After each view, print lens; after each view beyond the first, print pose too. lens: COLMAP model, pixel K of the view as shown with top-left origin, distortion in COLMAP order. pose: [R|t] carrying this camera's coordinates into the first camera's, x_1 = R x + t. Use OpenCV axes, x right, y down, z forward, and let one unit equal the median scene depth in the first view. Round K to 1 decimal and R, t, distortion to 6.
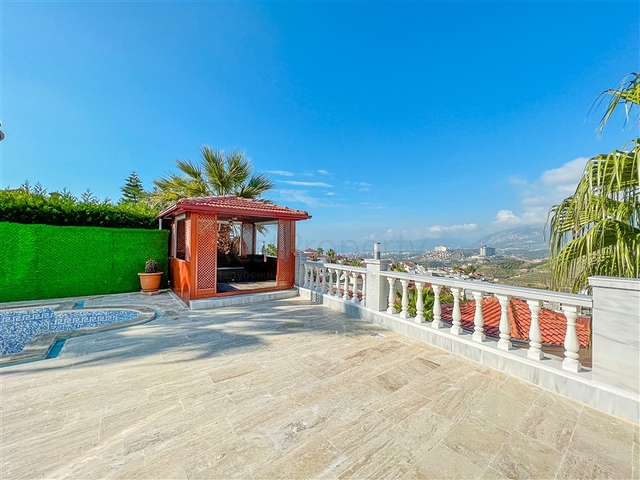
lens RADIAL K [[254.2, 0, 320.2], [0, 254.2, 241.6], [0, 0, 1]] dist [-0.000821, -0.000105]
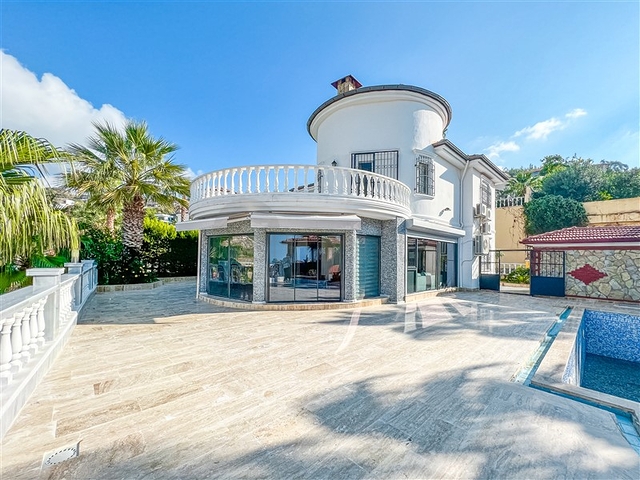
lens RADIAL K [[254.2, 0, 322.5], [0, 254.2, 239.1], [0, 0, 1]] dist [-0.000821, -0.000105]
pose [[-0.994340, -0.047358, -0.095105, -0.252101], [-0.039214, 0.995545, -0.085741, 0.033955], [0.098742, -0.081526, -0.991768, 2.409595]]
